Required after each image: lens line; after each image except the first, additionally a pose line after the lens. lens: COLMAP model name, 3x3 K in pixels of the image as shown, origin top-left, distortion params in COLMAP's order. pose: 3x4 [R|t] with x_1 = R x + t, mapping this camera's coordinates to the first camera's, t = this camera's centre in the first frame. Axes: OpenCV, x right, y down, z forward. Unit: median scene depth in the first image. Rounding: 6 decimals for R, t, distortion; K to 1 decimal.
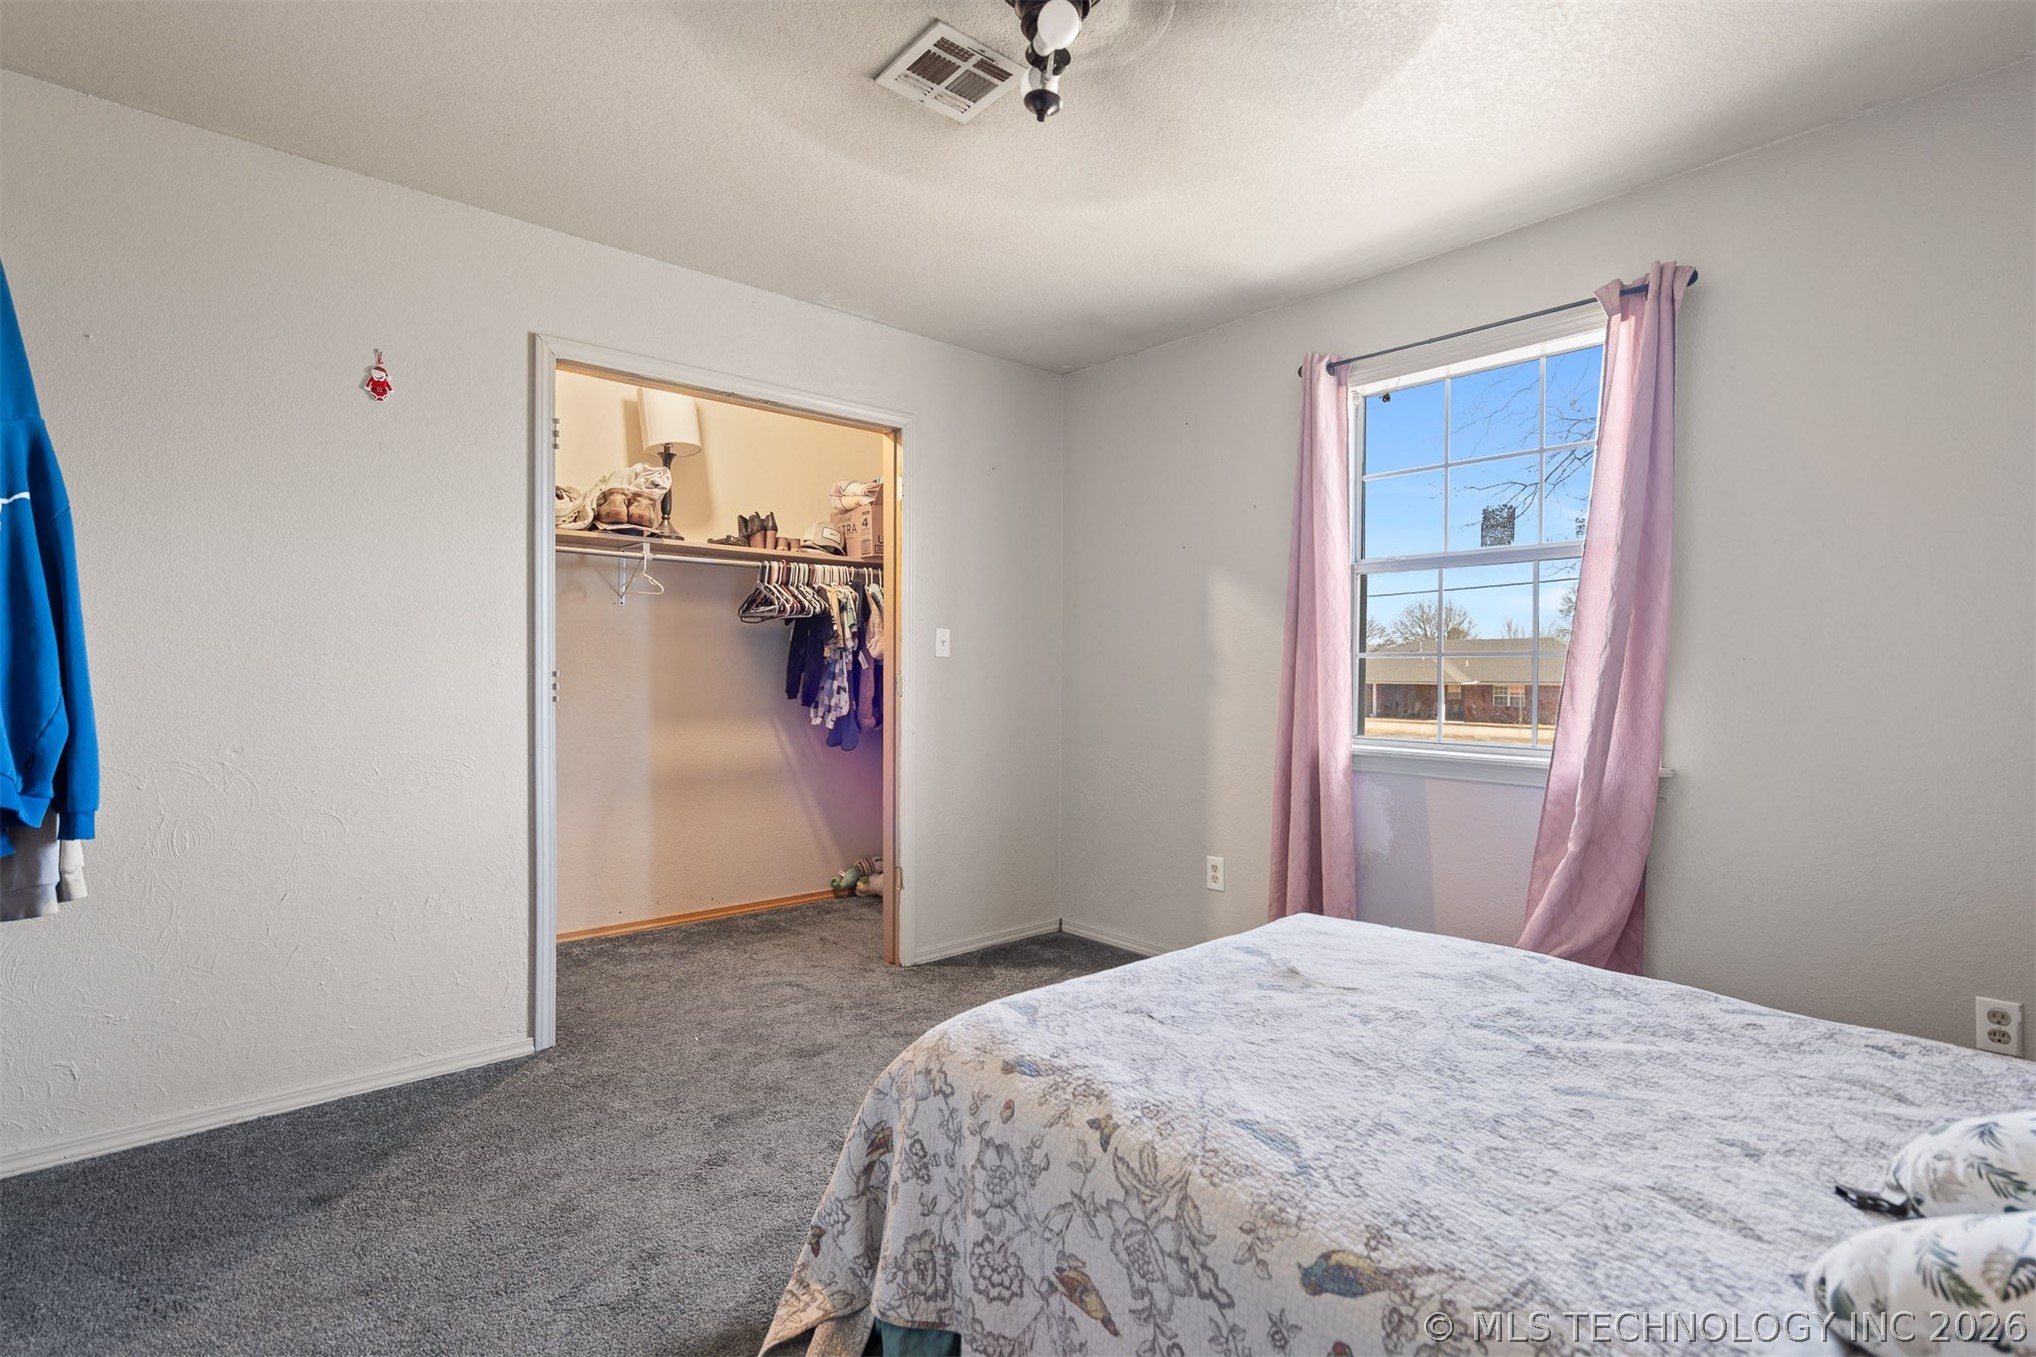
lens RADIAL K [[953.8, 0, 1010.4], [0, 953.8, 683.7], [0, 0, 1]] dist [0.001296, 0.001261]
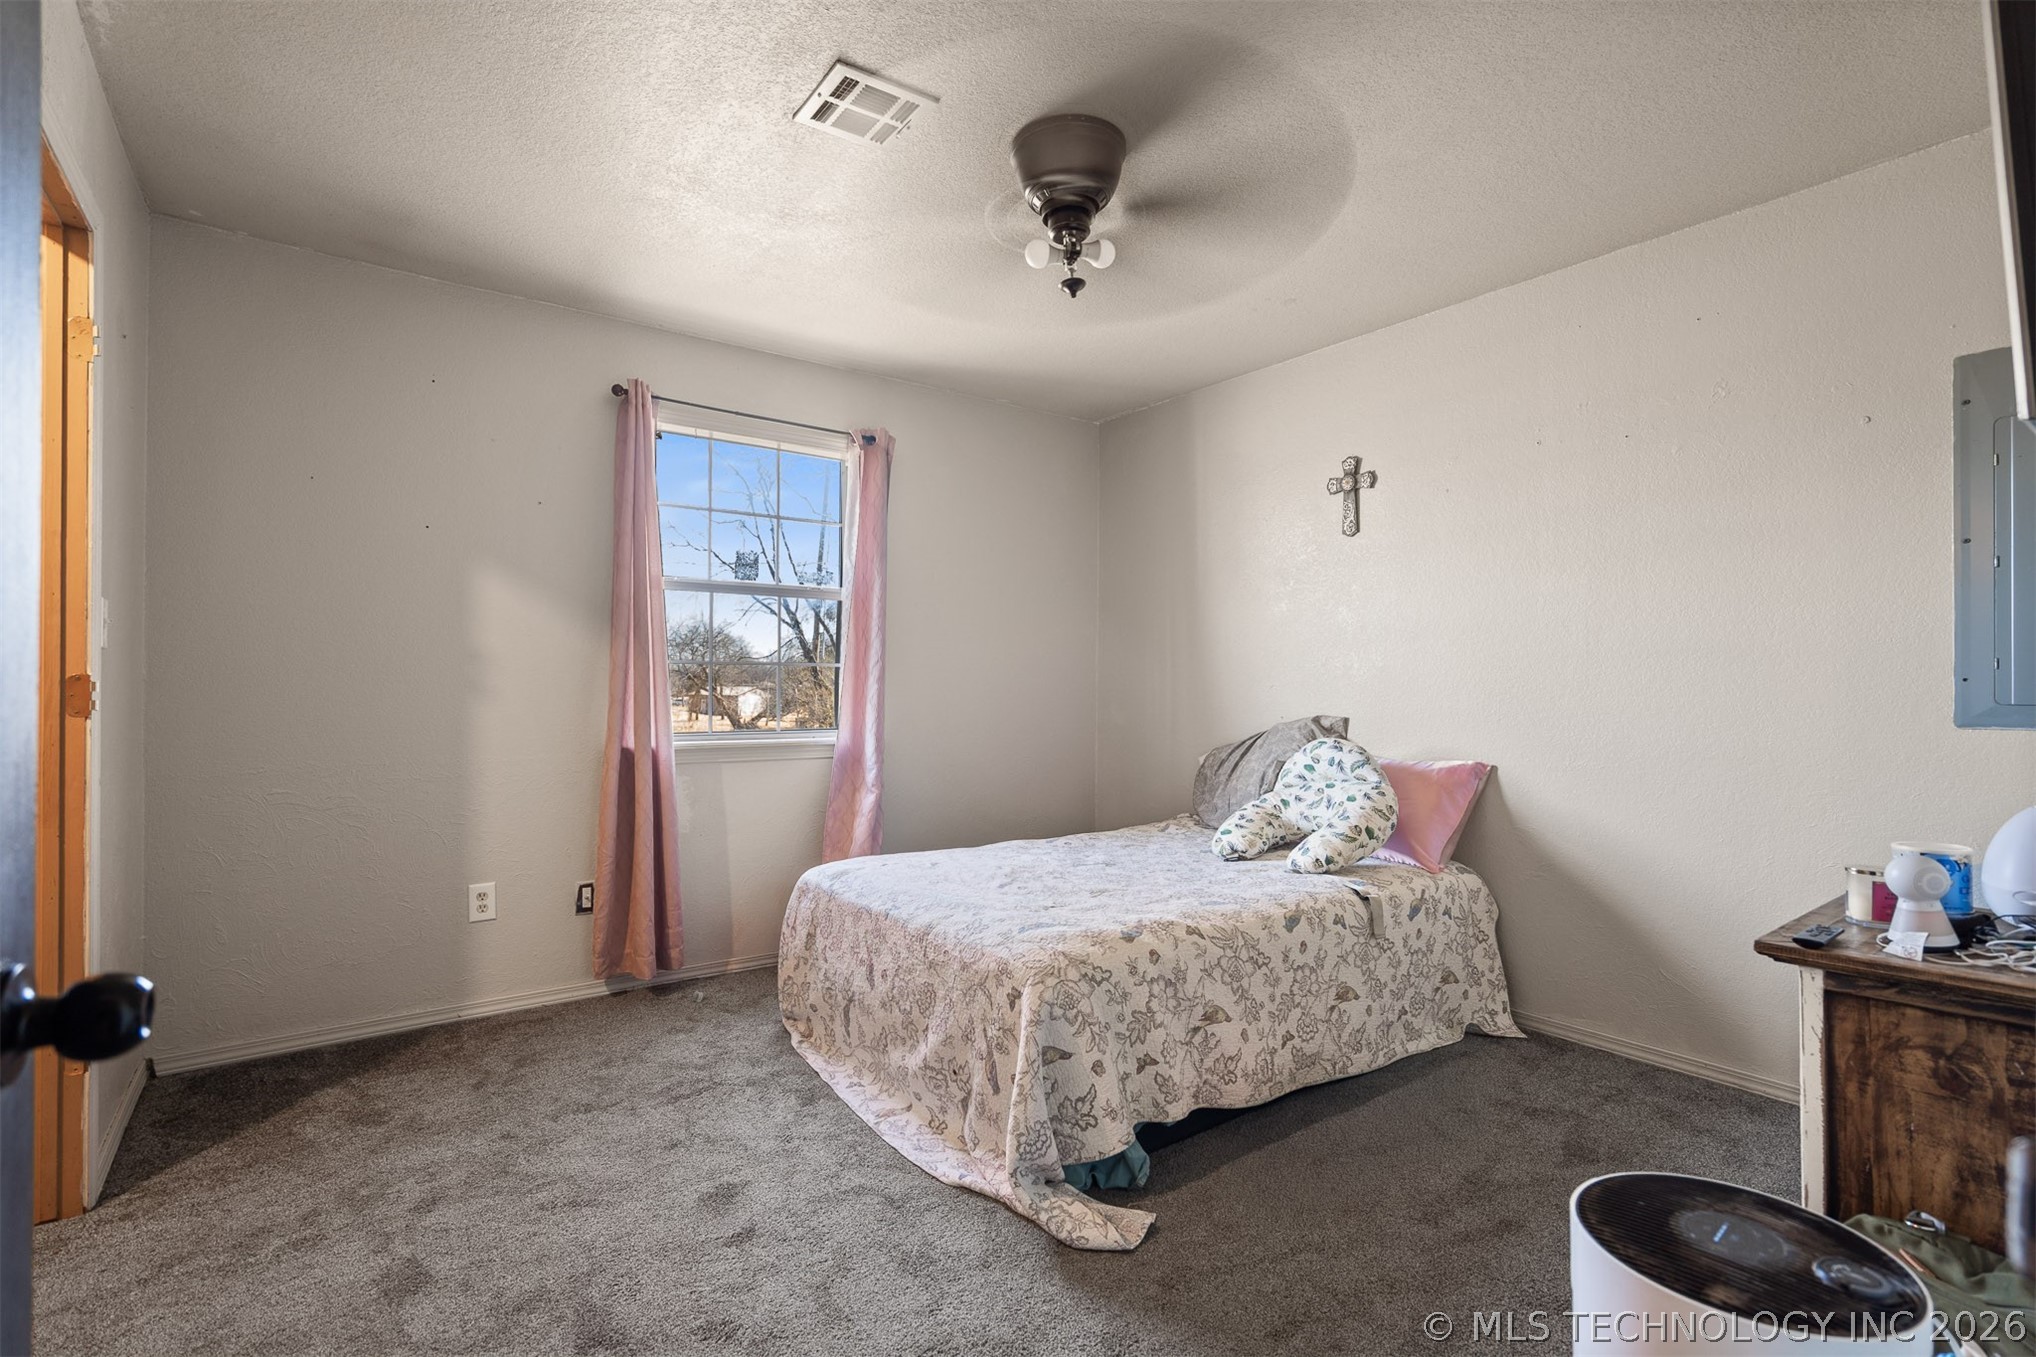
lens RADIAL K [[953.8, 0, 1007.6], [0, 953.8, 682.6], [0, 0, 1]] dist [0.001296, 0.001261]
pose [[0.085573, -0.004966, 0.996320, -0.805818], [0.006871, 0.999967, 0.004395, -0.008079], [-0.996308, 0.006469, 0.085604, 0.554803]]
